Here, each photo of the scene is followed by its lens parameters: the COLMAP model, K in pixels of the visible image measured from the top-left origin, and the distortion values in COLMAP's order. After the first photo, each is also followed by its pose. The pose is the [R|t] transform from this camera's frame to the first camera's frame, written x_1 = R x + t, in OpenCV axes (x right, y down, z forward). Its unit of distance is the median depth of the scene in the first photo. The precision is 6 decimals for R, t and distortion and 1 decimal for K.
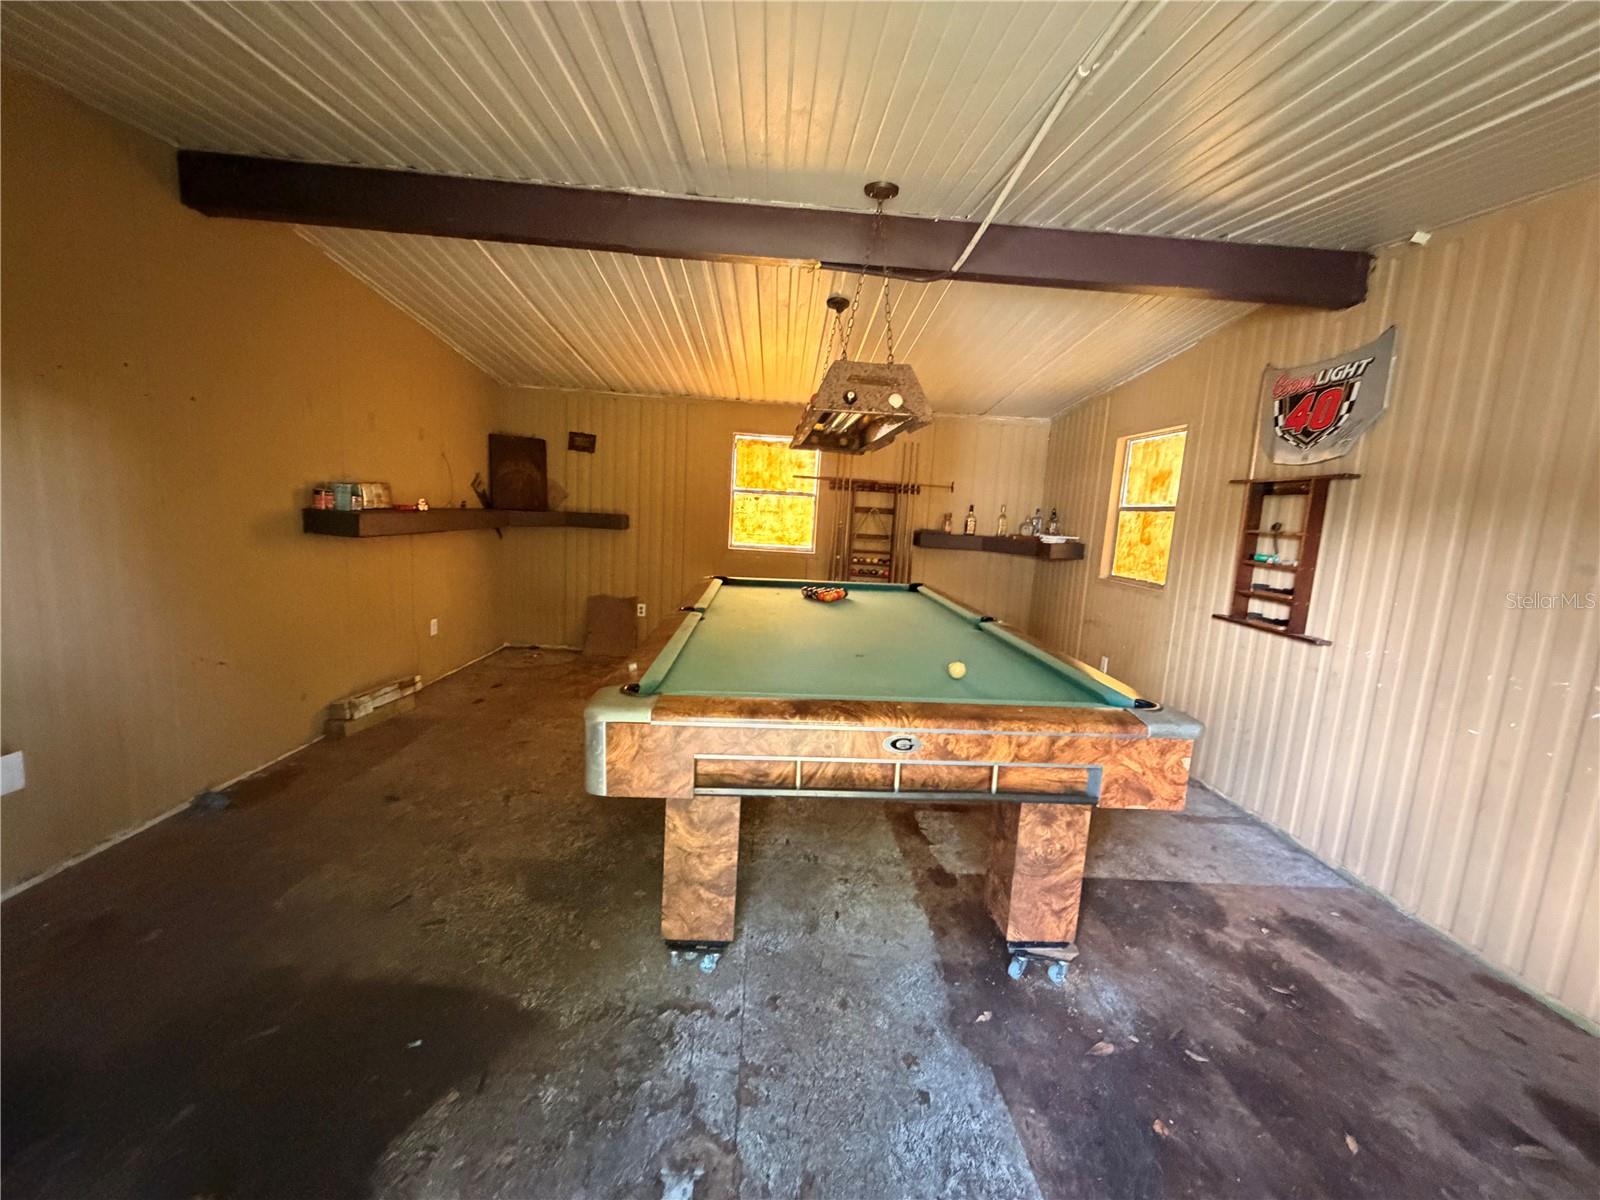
lens RADIAL K [[638.7, 0, 796.0], [0, 638.7, 600.7], [0, 0, 1]] dist [0.000519, 0.000093]
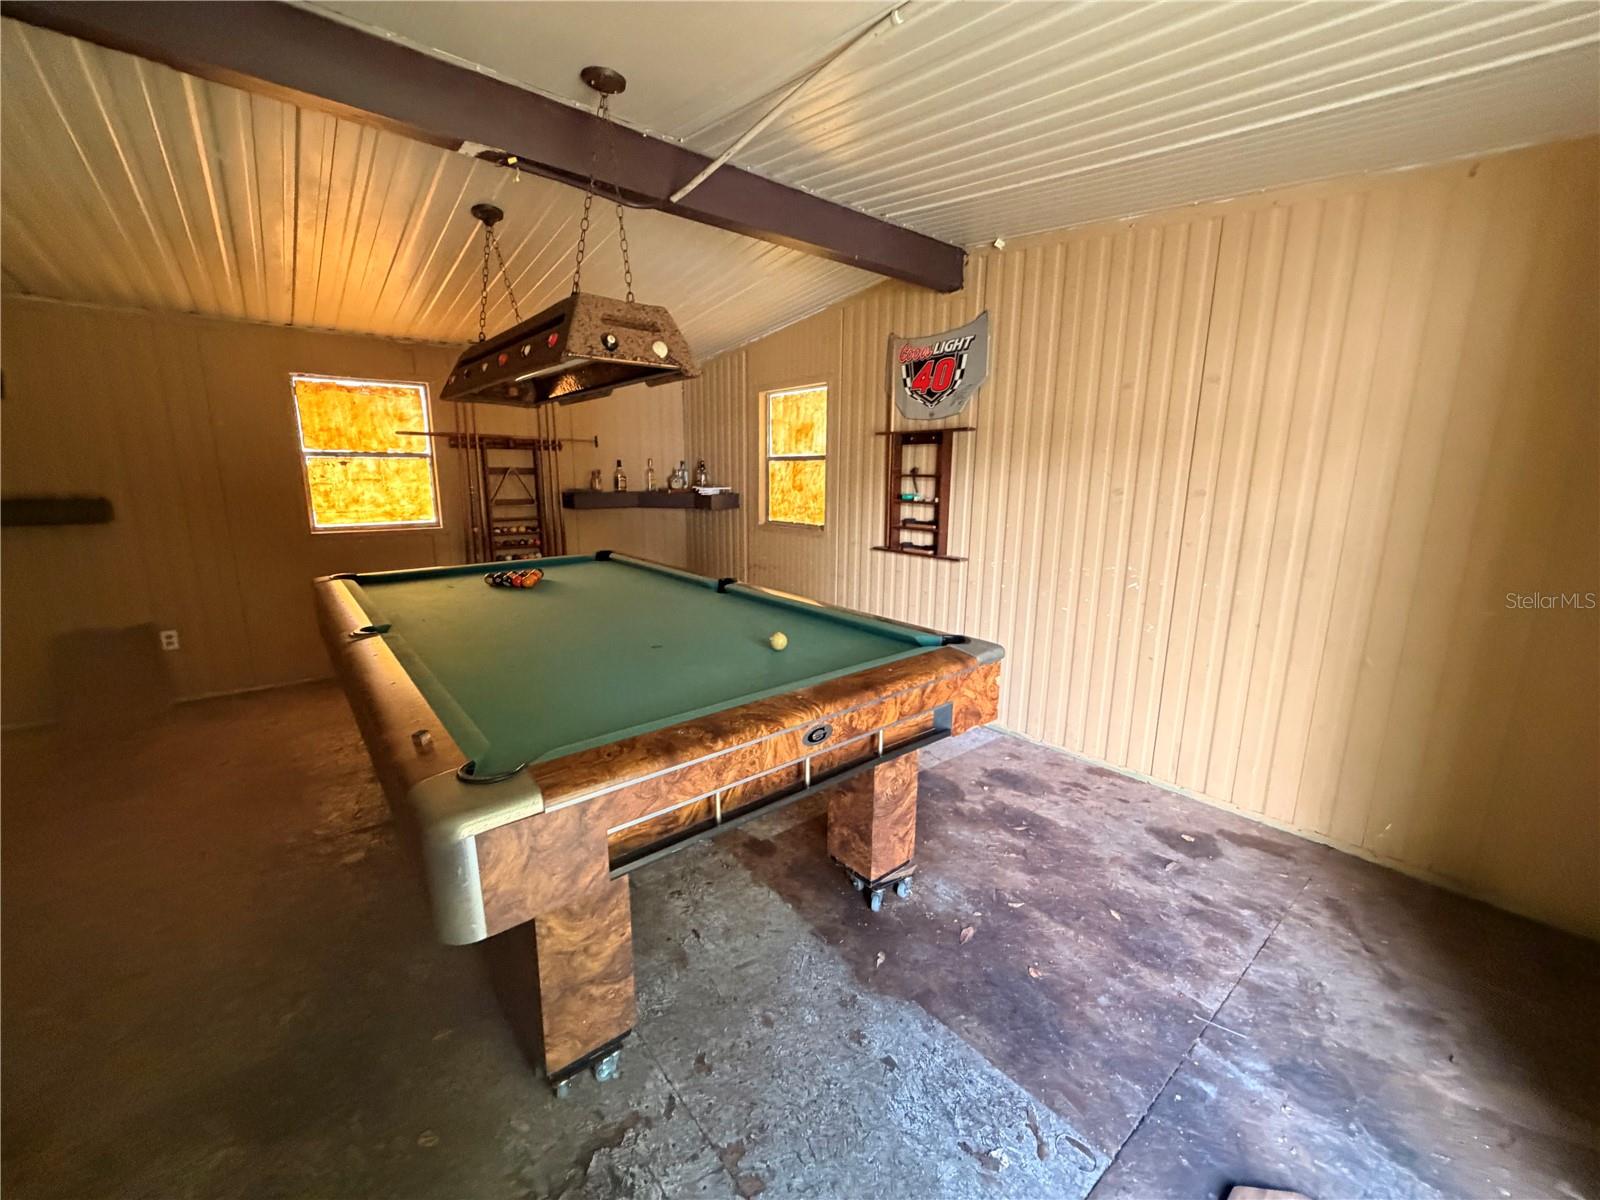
lens RADIAL K [[638.7, 0, 796.0], [0, 638.7, 600.7], [0, 0, 1]] dist [0.000519, 0.000093]
pose [[0.796808, -0.169979, 0.579832, -0.207366], [0.124553, 0.985212, 0.117657, -0.046732], [-0.591257, -0.021530, 0.806196, 0.153890]]
